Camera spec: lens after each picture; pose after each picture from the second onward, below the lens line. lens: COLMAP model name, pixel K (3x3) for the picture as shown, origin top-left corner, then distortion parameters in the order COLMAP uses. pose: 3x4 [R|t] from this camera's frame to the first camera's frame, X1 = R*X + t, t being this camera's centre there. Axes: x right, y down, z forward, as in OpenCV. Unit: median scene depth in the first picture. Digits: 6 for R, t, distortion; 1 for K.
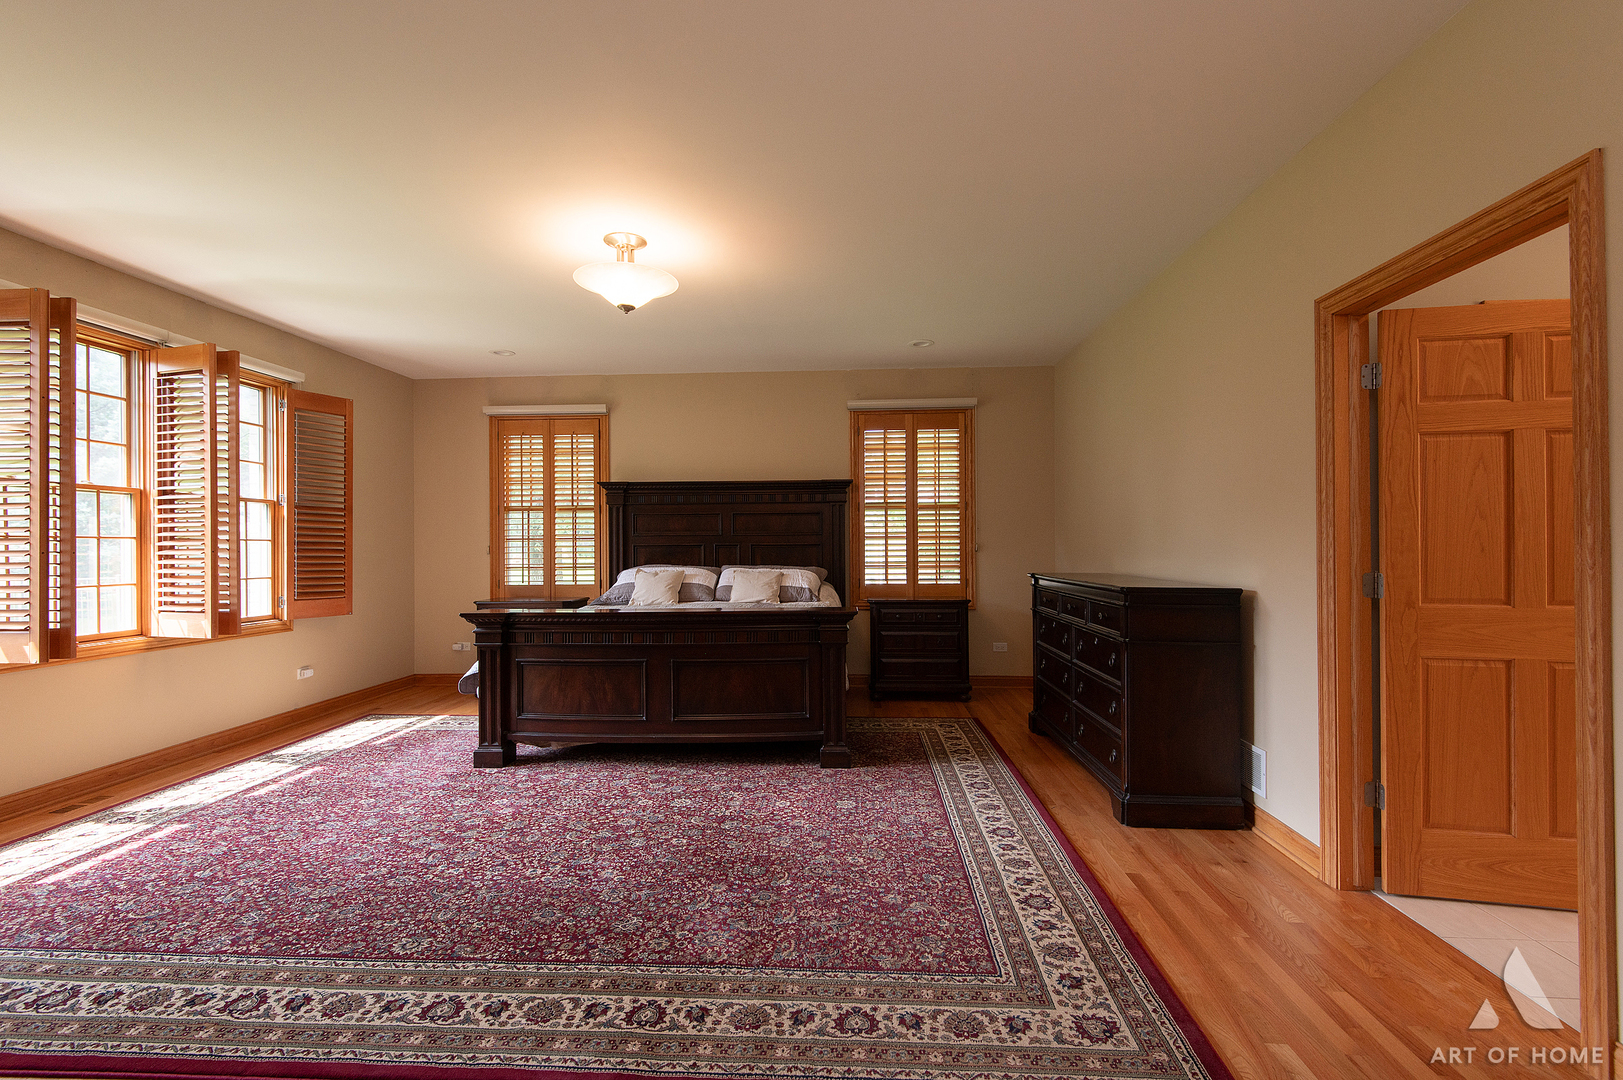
lens RADIAL K [[729.3, 0, 809.0], [0, 729.3, 543.5], [0, 0, 1]] dist [0.001170, -0.001384]
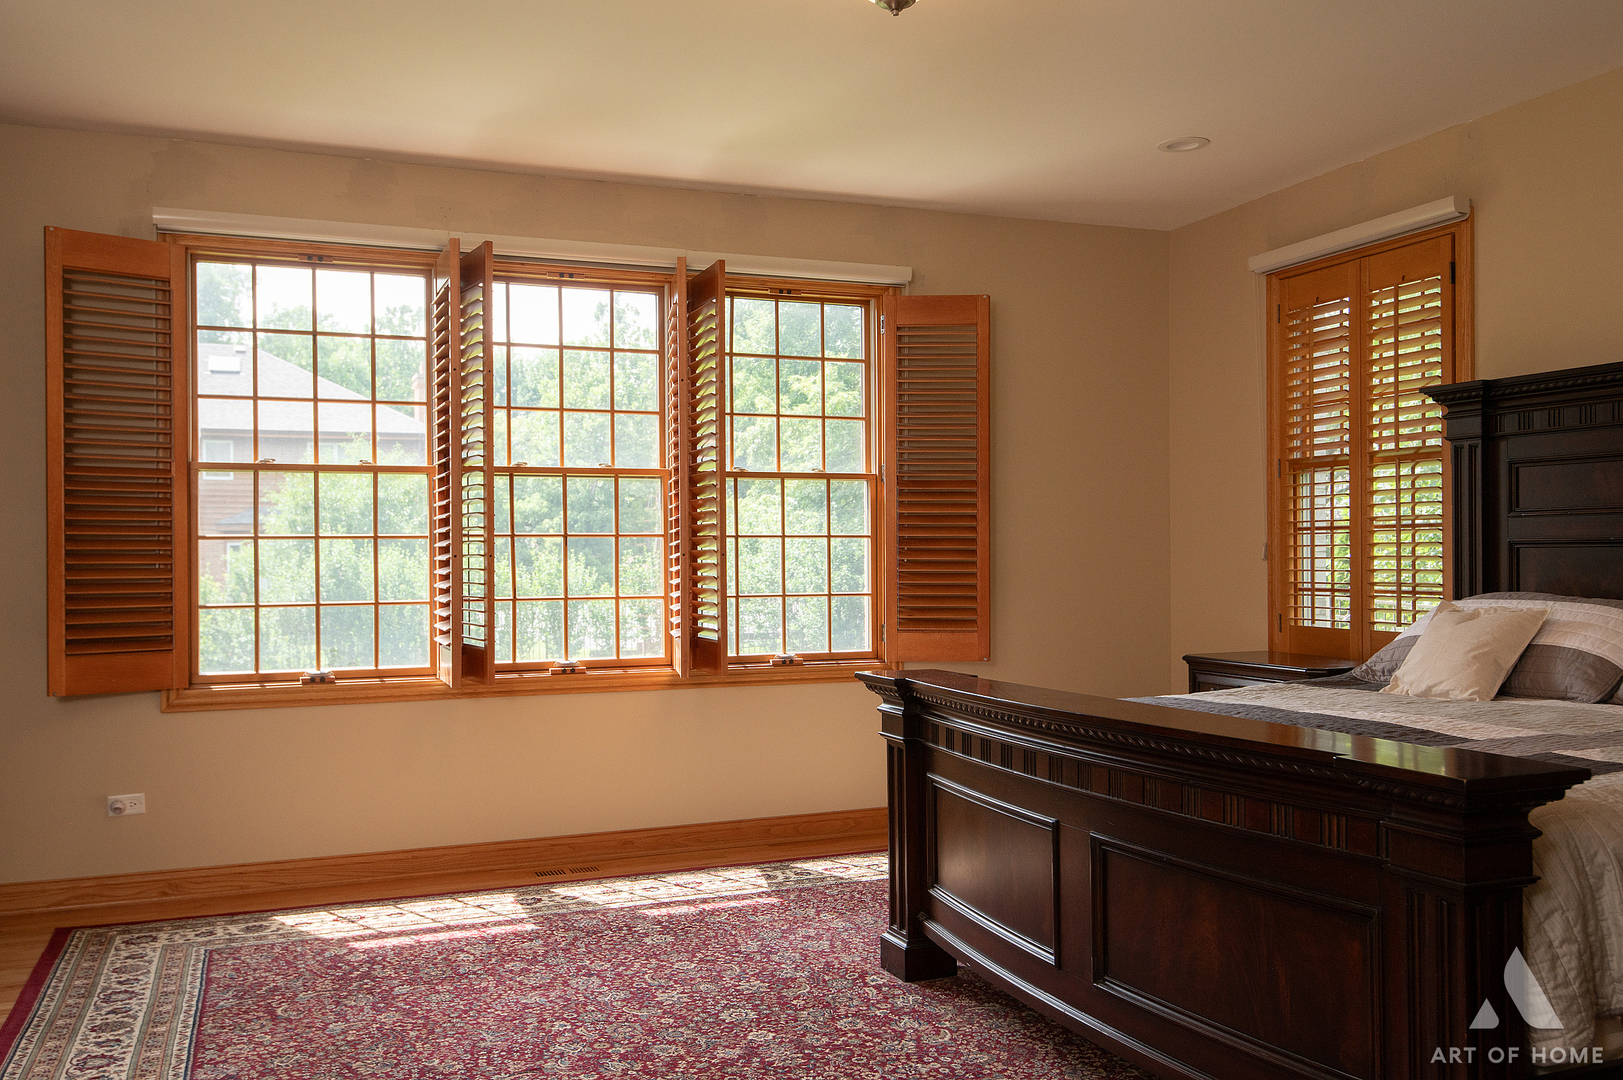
lens RADIAL K [[1387.8, 0, 811.5], [0, 1387.8, 540.0], [0, 0, 1]] dist [0.030031, -0.016765]
pose [[0.425611, -0.004030, -0.904897, 0.466305], [0.006879, 0.999976, -0.001218, 0.000368], [0.904880, -0.005706, 0.425629, 0.572374]]
